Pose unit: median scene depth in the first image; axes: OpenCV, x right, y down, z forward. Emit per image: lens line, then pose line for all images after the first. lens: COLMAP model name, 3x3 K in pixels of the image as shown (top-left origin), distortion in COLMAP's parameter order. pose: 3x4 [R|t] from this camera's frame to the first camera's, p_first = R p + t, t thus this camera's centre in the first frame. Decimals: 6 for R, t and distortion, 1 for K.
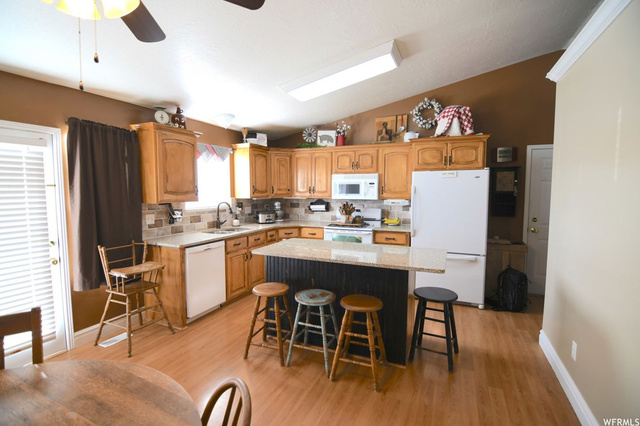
lens RADIAL K [[305.5, 0, 315.7], [0, 305.5, 212.7], [0, 0, 1]] dist [0.000501, -0.000260]
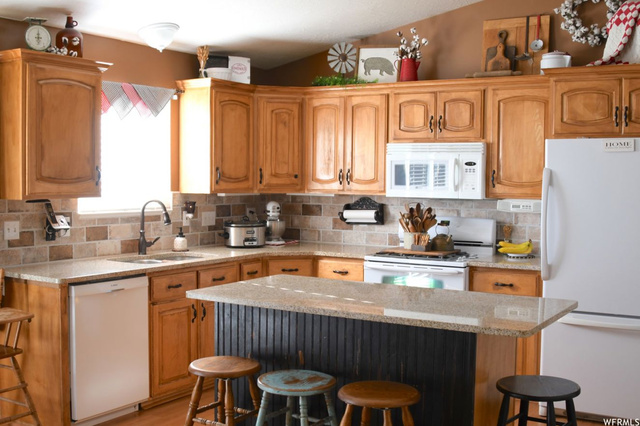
lens RADIAL K [[774.6, 0, 320.8], [0, 774.6, 213.1], [0, 0, 1]] dist [-0.097879, 0.000000]
pose [[0.991230, 0.015205, -0.131270, 0.118176], [-0.018936, 0.999450, -0.027217, 0.013956], [0.130784, 0.029464, 0.990973, -0.172500]]
